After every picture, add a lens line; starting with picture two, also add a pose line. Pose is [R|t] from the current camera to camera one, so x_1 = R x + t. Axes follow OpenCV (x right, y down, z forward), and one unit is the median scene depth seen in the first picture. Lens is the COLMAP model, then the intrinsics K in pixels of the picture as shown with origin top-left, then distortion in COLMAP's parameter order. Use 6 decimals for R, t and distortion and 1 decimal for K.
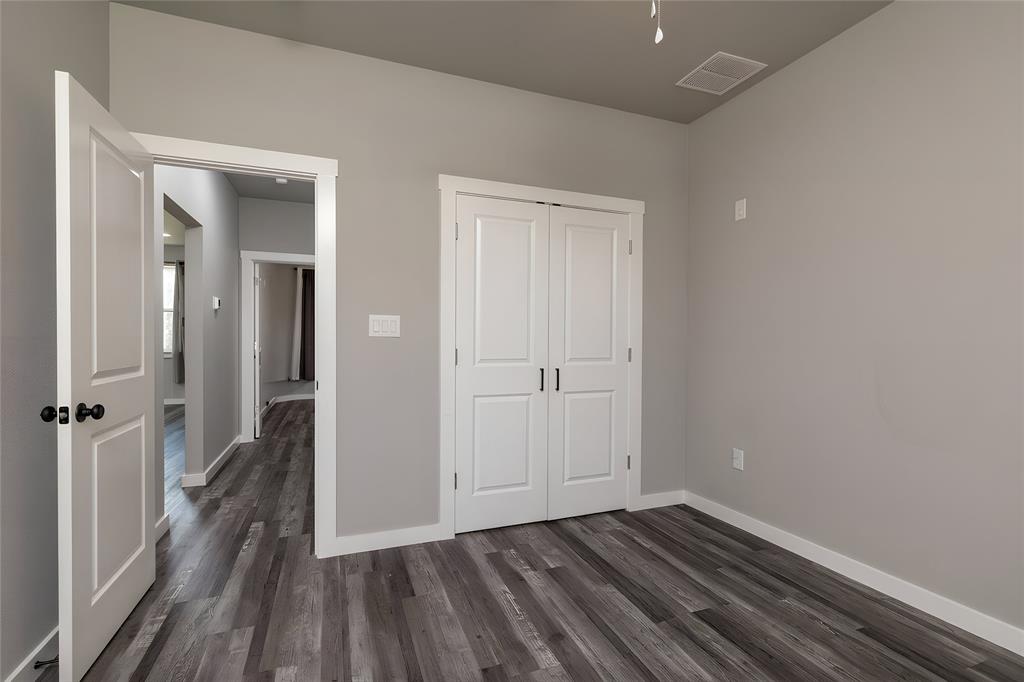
lens RADIAL K [[414.9, 0, 512.0], [0, 414.9, 341.0], [0, 0, 1]] dist [0.001071, 0.000004]
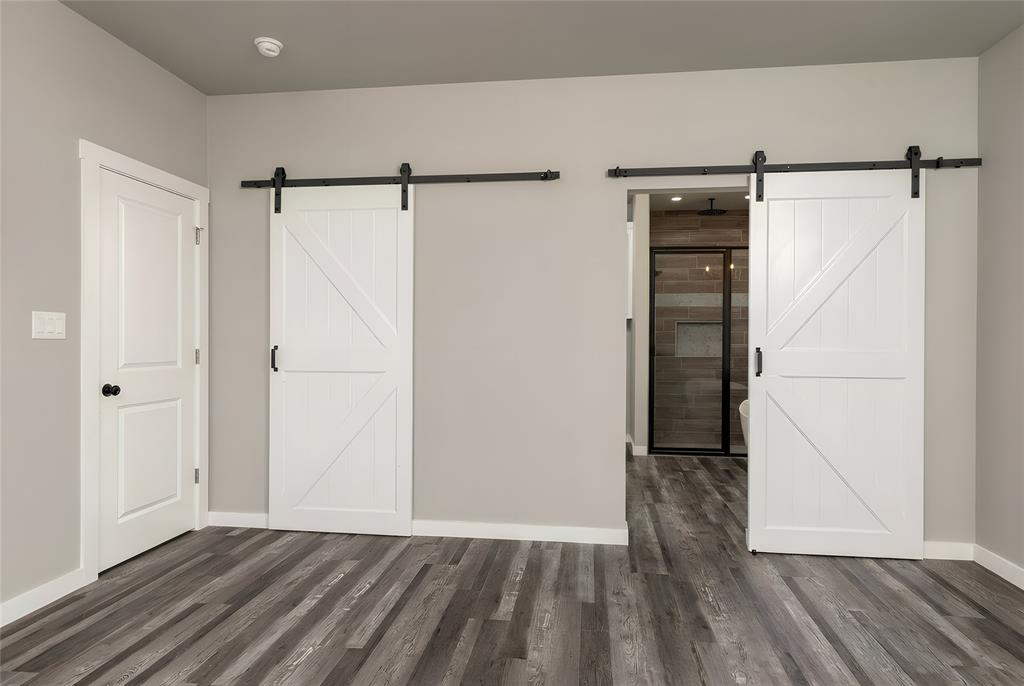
lens RADIAL K [[494.7, 0, 515.9], [0, 494.7, 338.4], [0, 0, 1]] dist [-0.012291, 0.000302]
pose [[0.468855, 0.000213, 0.883275, -0.342214], [0.003276, 0.999993, -0.001980, -0.002801], [-0.883269, 0.003822, 0.468851, -0.114921]]
